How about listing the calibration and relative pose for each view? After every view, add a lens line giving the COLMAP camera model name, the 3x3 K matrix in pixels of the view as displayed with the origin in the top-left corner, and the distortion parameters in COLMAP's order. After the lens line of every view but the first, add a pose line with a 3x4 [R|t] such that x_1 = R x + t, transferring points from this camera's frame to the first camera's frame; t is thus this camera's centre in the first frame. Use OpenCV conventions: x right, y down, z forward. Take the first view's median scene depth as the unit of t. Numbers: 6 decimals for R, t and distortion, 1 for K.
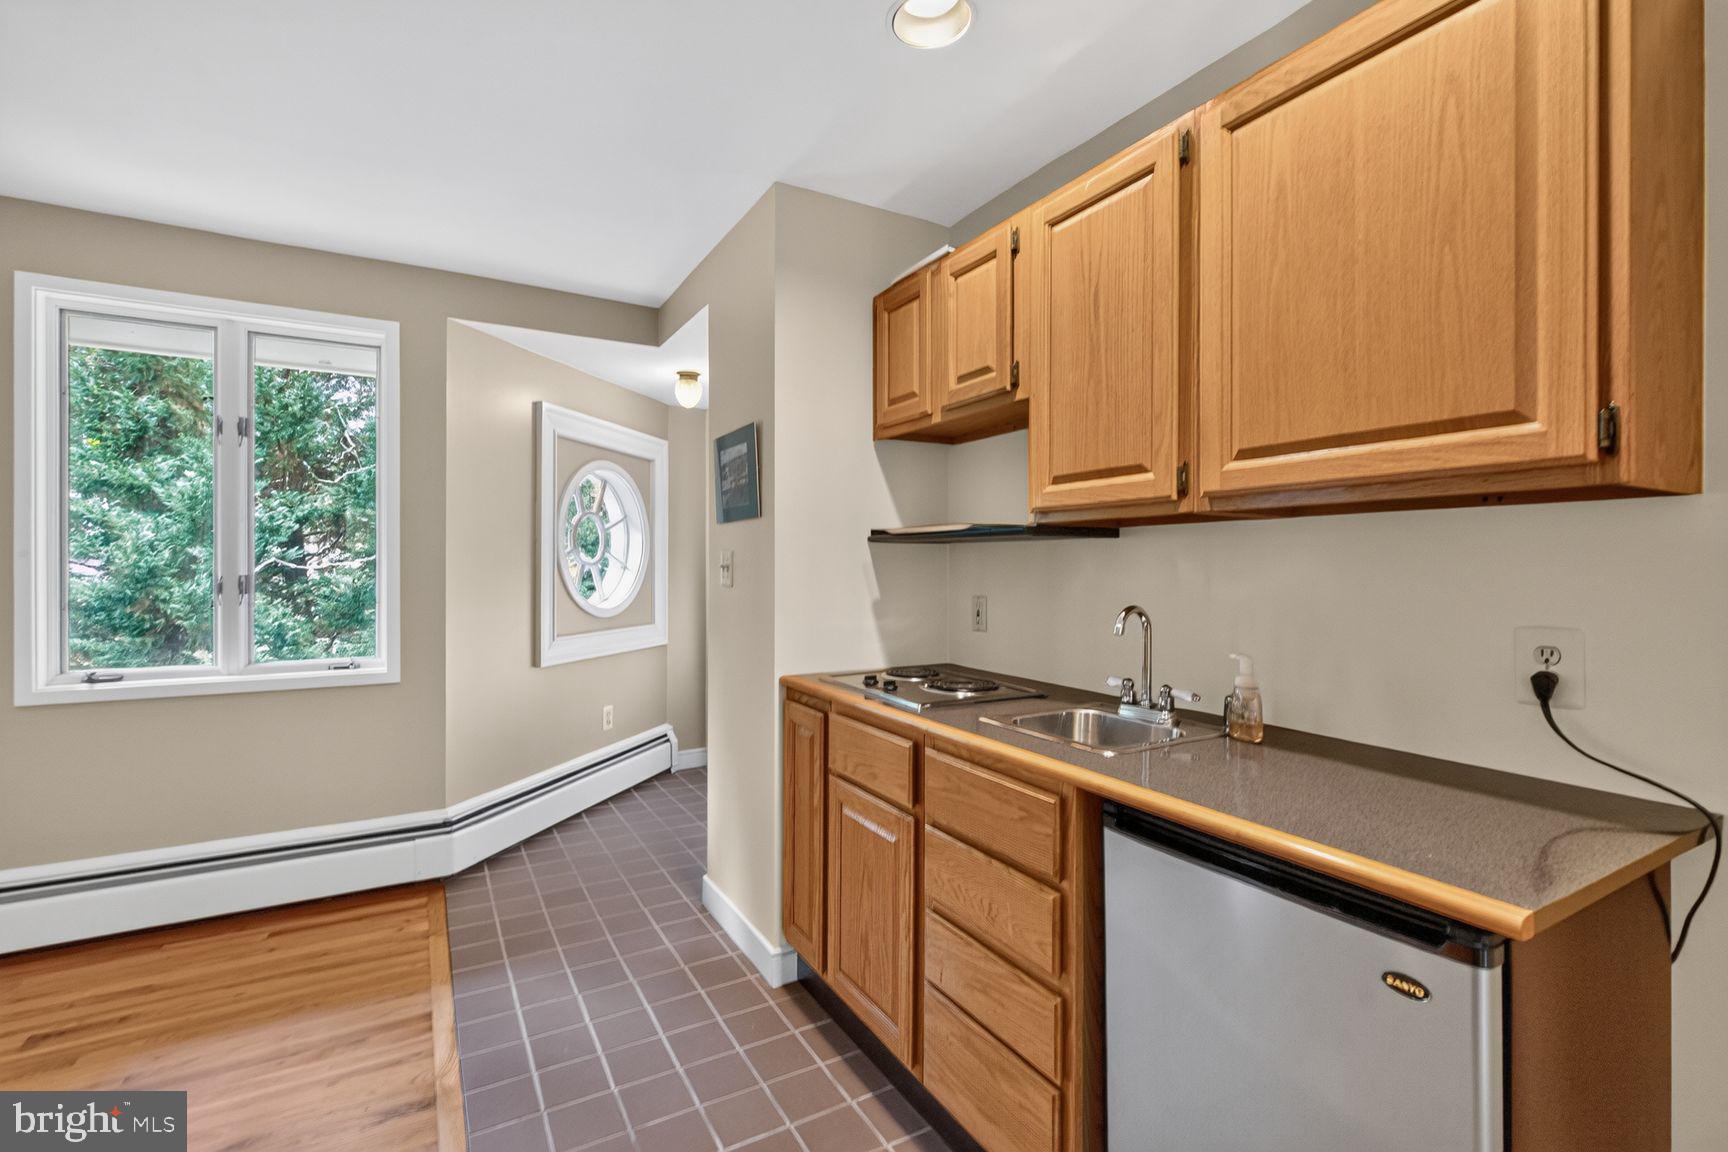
lens RADIAL K [[775.9, 0, 858.5], [0, 775.9, 566.2], [0, 0, 1]] dist [-0.004340, 0.000760]
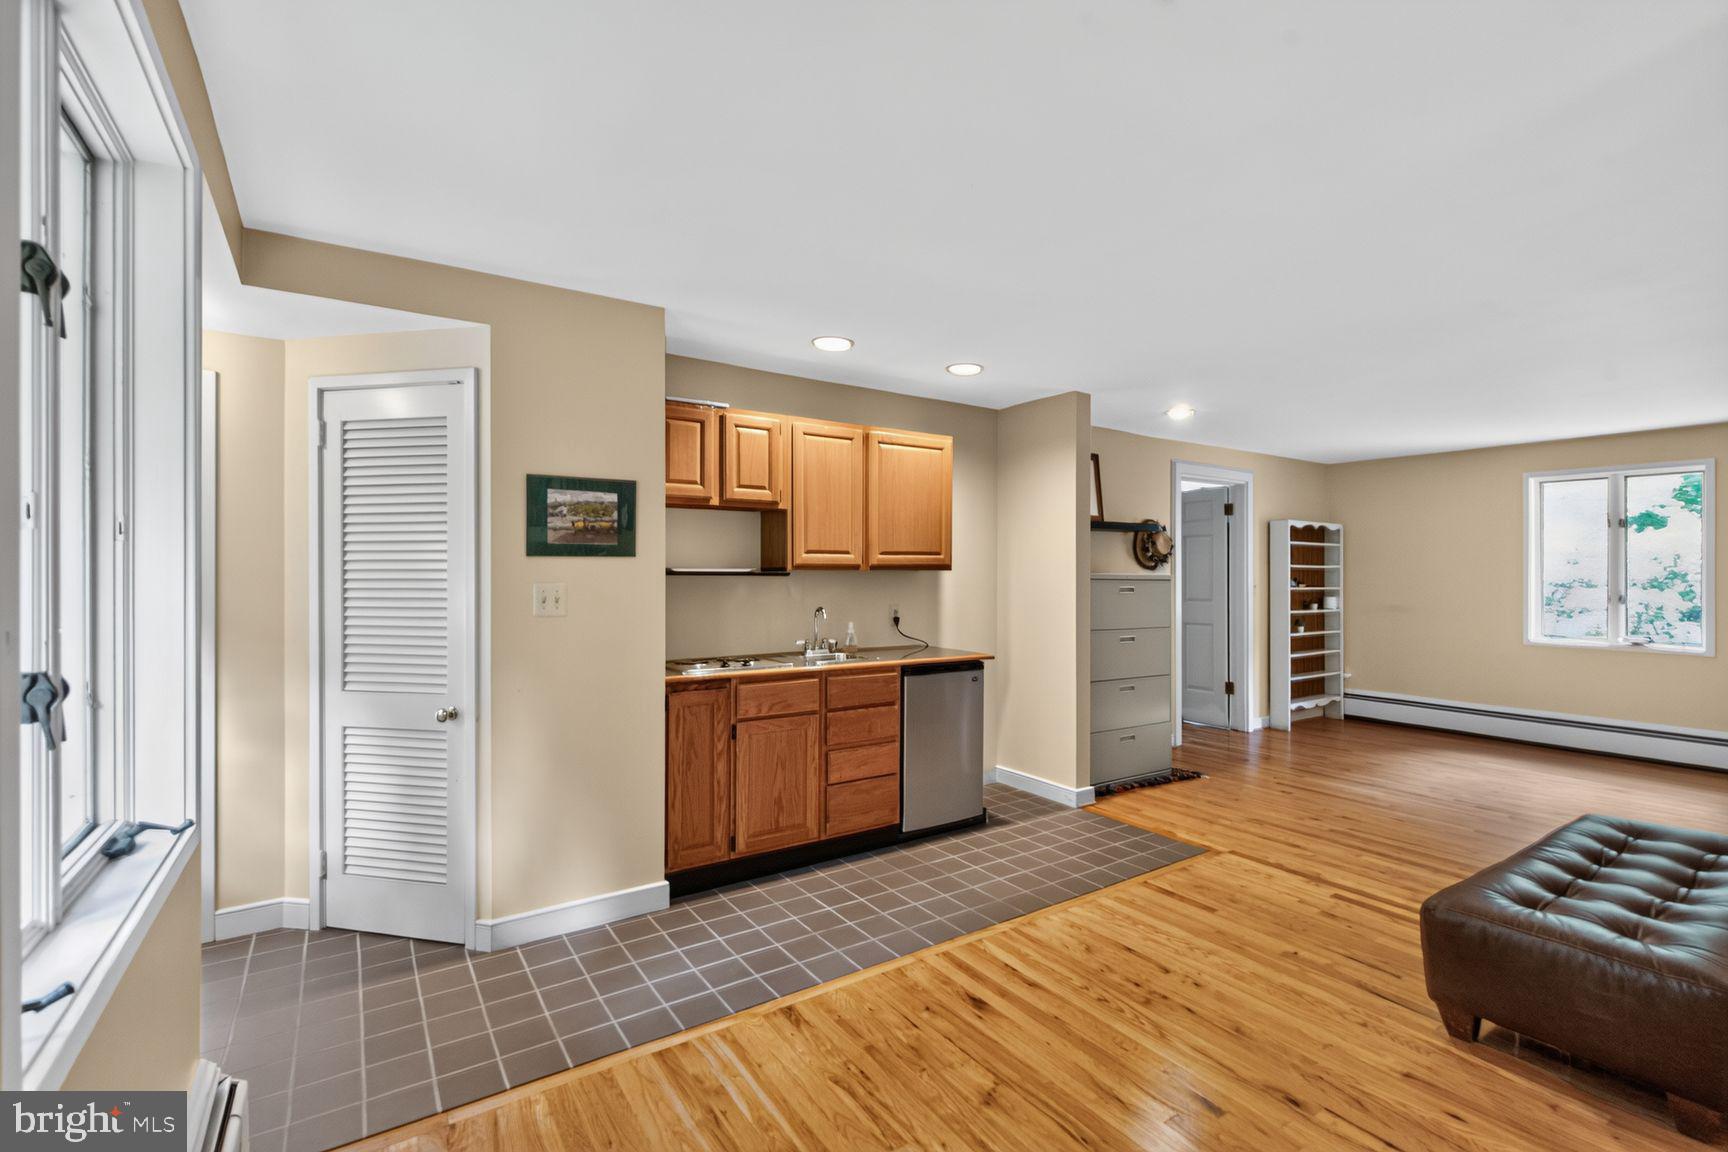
lens RADIAL K [[775.9, 0, 860.5], [0, 775.9, 575.0], [0, 0, 1]] dist [-0.004340, 0.000760]
pose [[-0.075393, -0.000849, 0.997154, -1.858032], [0.003728, 0.999992, 0.001134, -0.044393], [-0.997147, 0.003802, -0.075389, 0.963631]]
